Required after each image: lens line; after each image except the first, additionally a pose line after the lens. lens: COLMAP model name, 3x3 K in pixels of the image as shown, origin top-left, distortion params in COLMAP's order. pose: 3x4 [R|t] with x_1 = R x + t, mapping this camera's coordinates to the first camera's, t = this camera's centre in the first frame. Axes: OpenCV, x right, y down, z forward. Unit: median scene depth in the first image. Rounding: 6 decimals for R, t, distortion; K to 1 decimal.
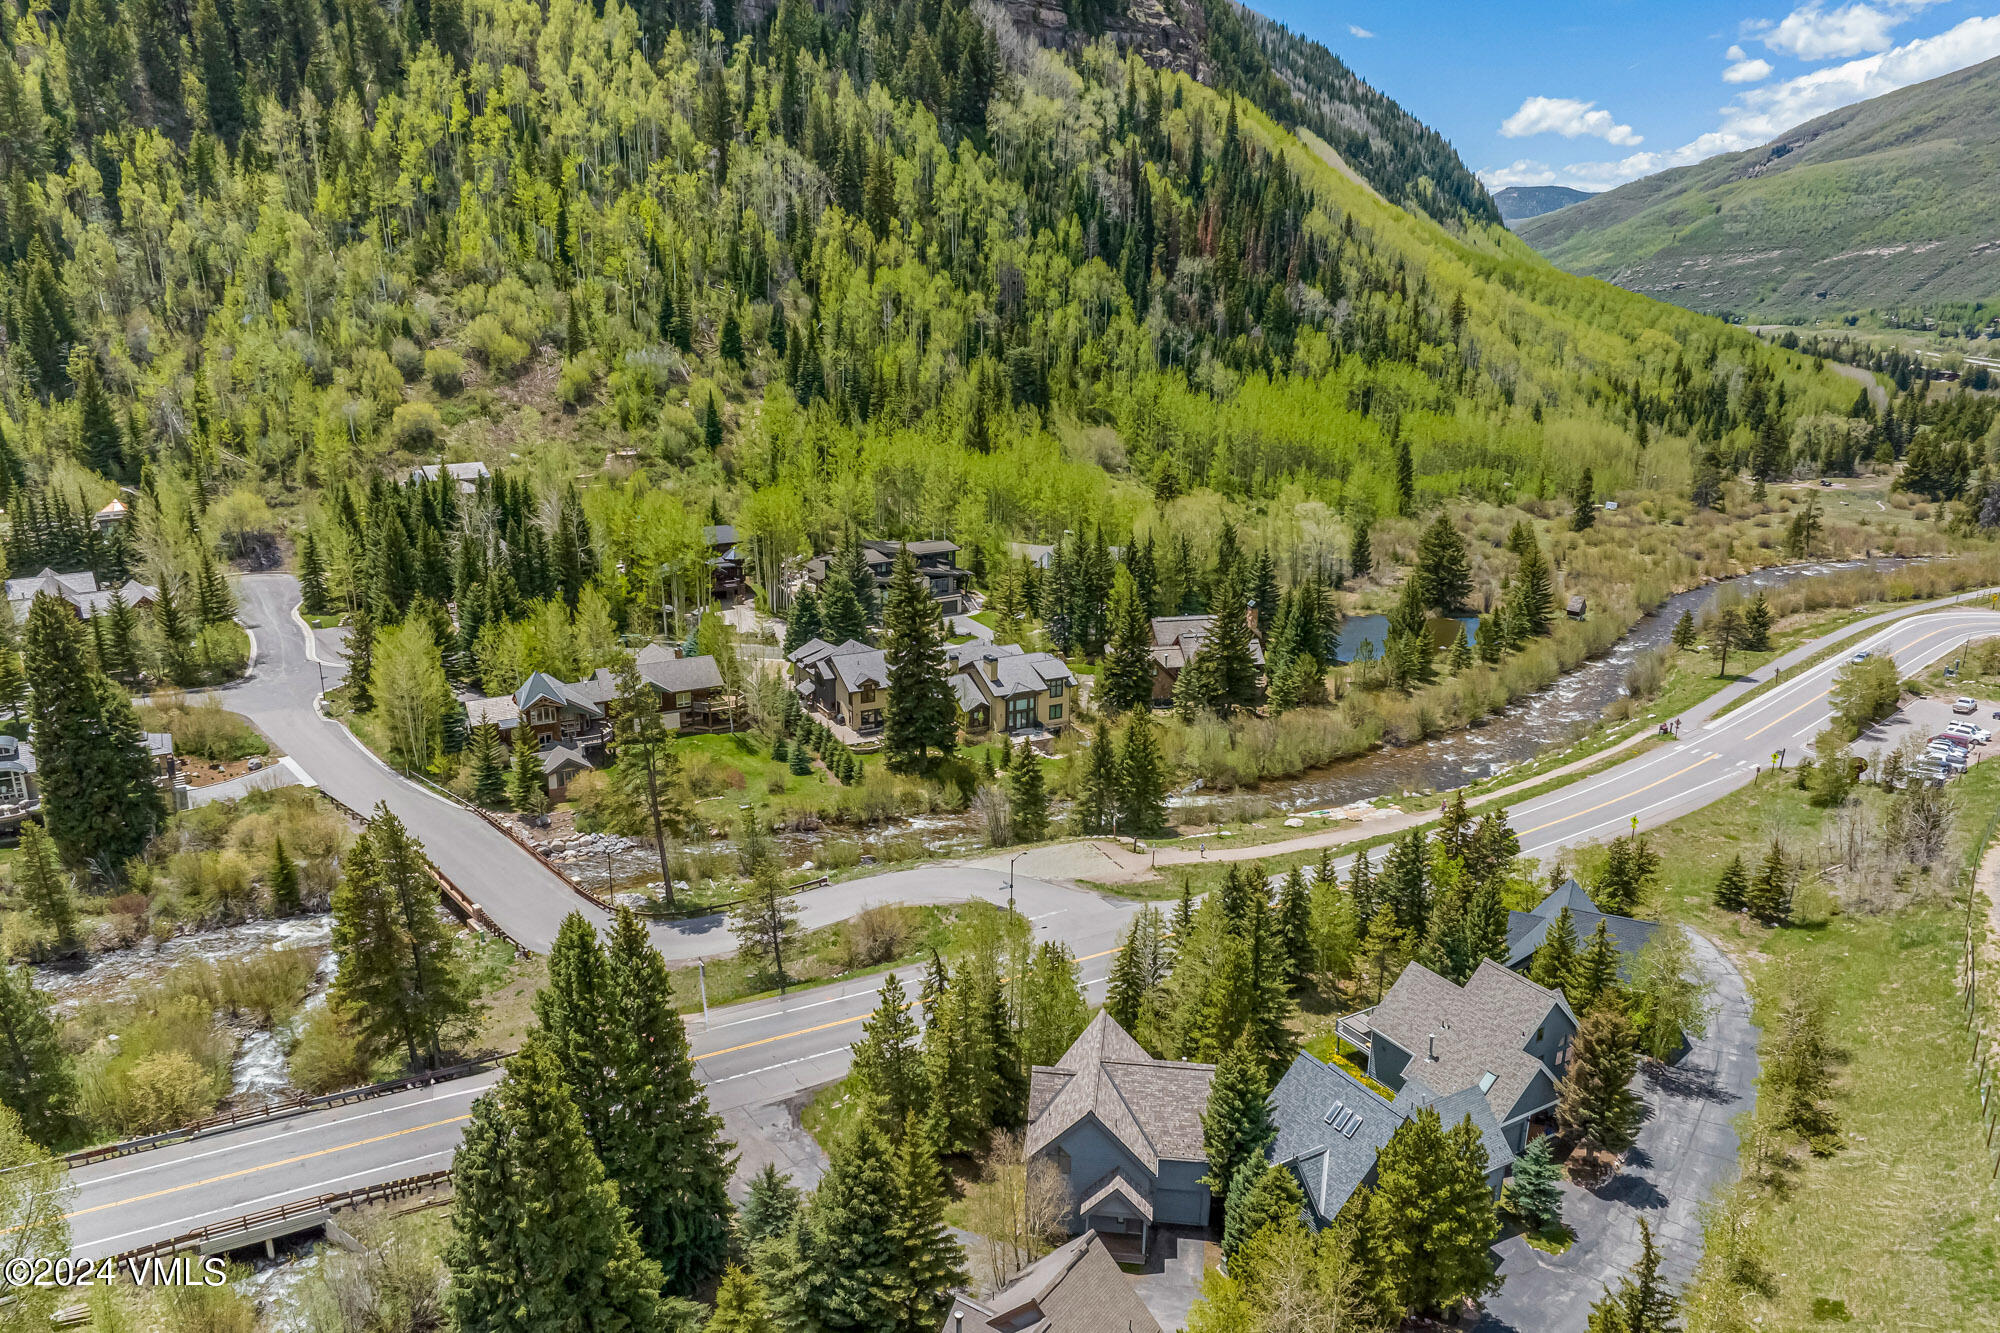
lens RADIAL K [[1402.2, 0, 1004.0], [0, 1402.2, 706.6], [0, 0, 1]] dist [-0.040389, 0.007694]
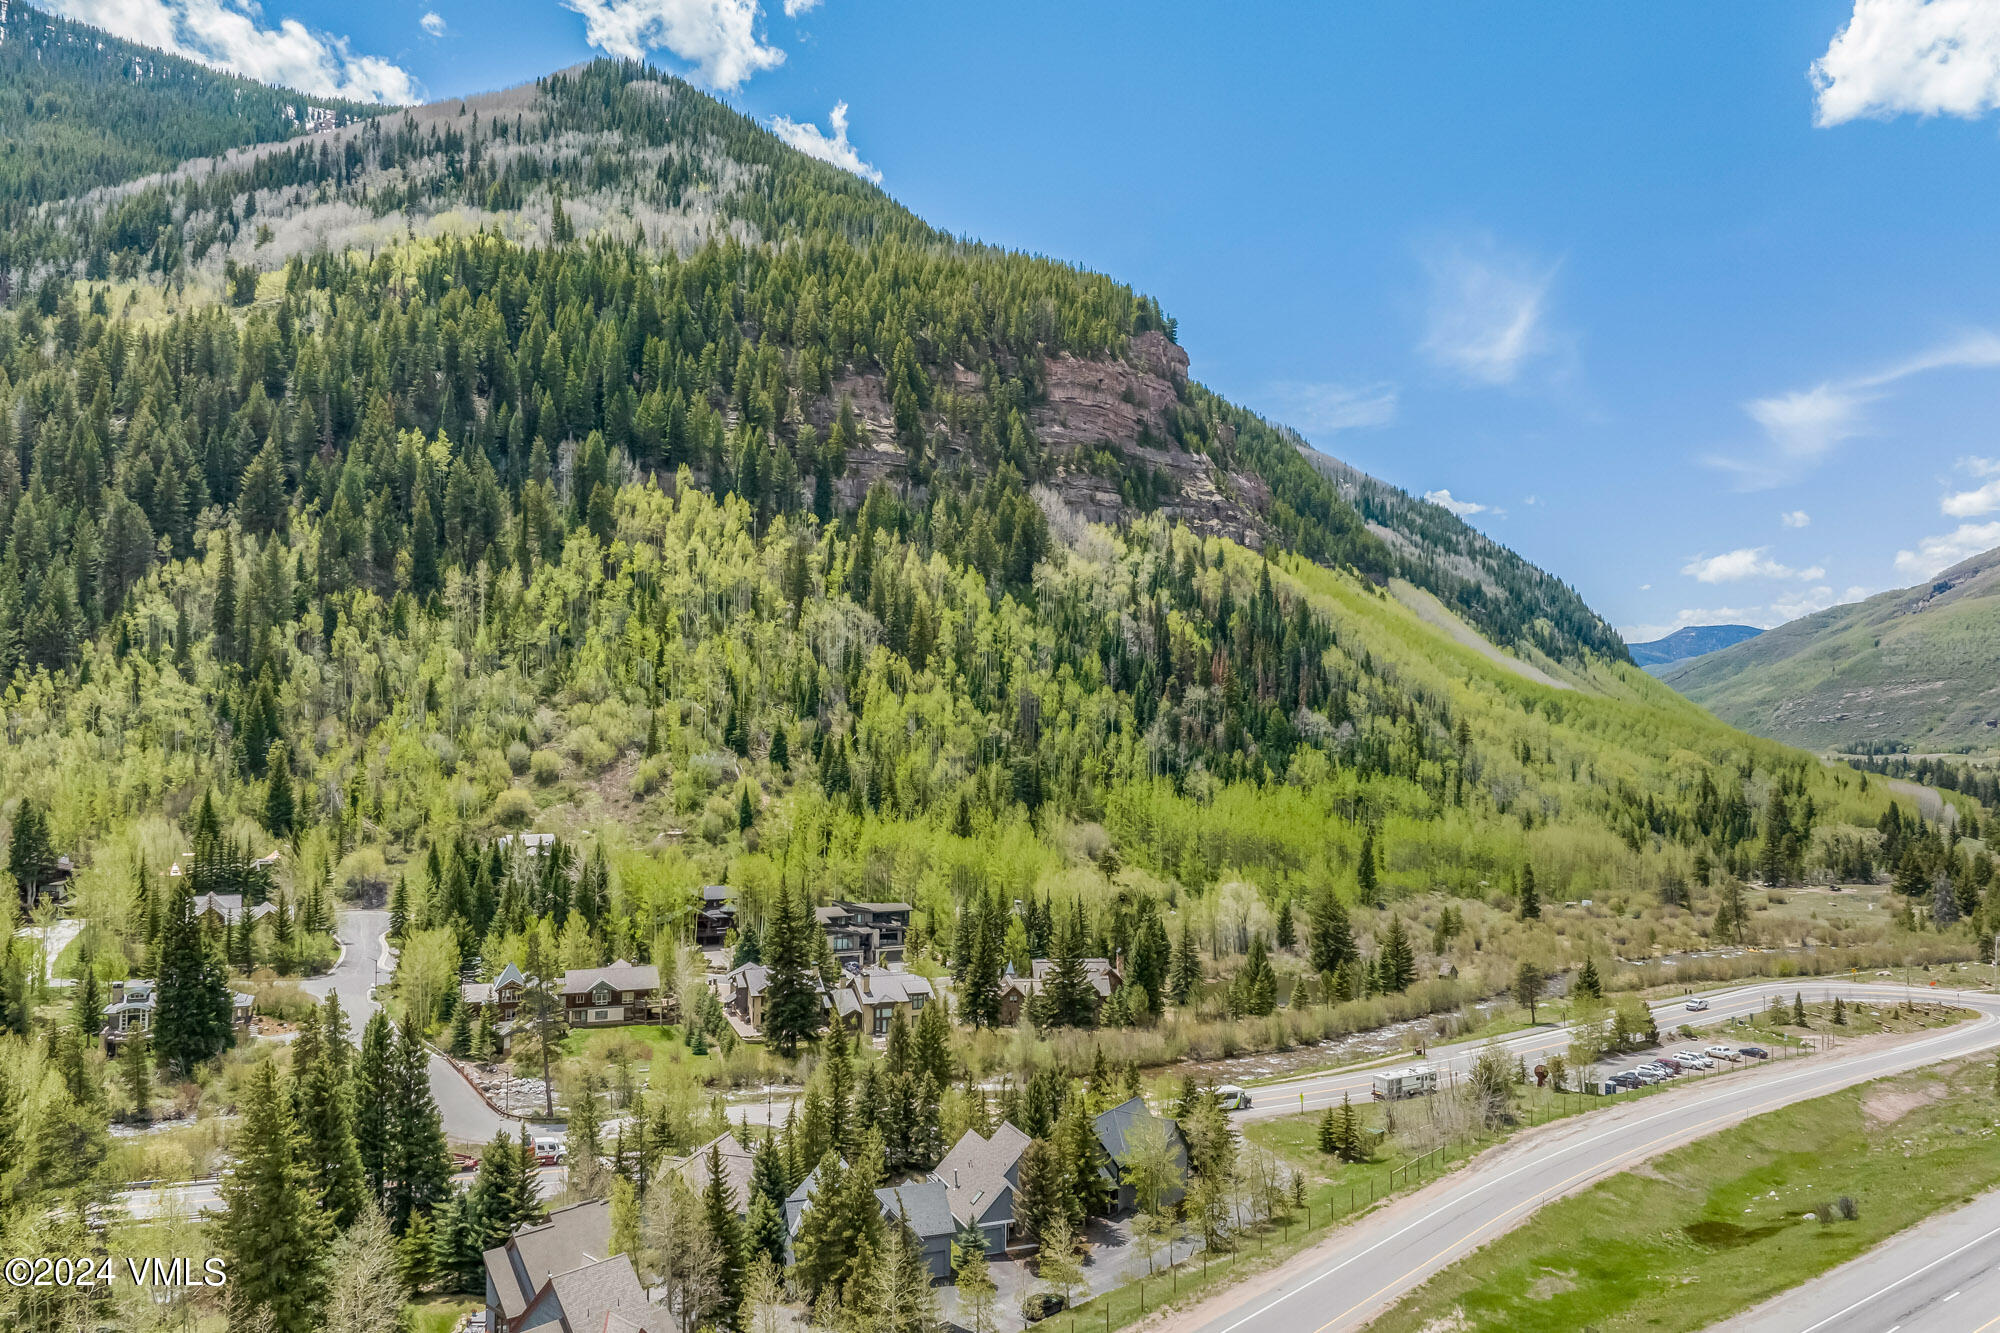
lens RADIAL K [[1411.5, 0, 1011.1], [0, 1411.5, 636.1], [0, 0, 1]] dist [-0.034217, -0.002267]
pose [[0.991501, -0.005569, -0.129977, 0.148027], [-0.039887, 0.937955, -0.344455, 0.057573], [0.123830, 0.346712, 0.929762, -0.148323]]
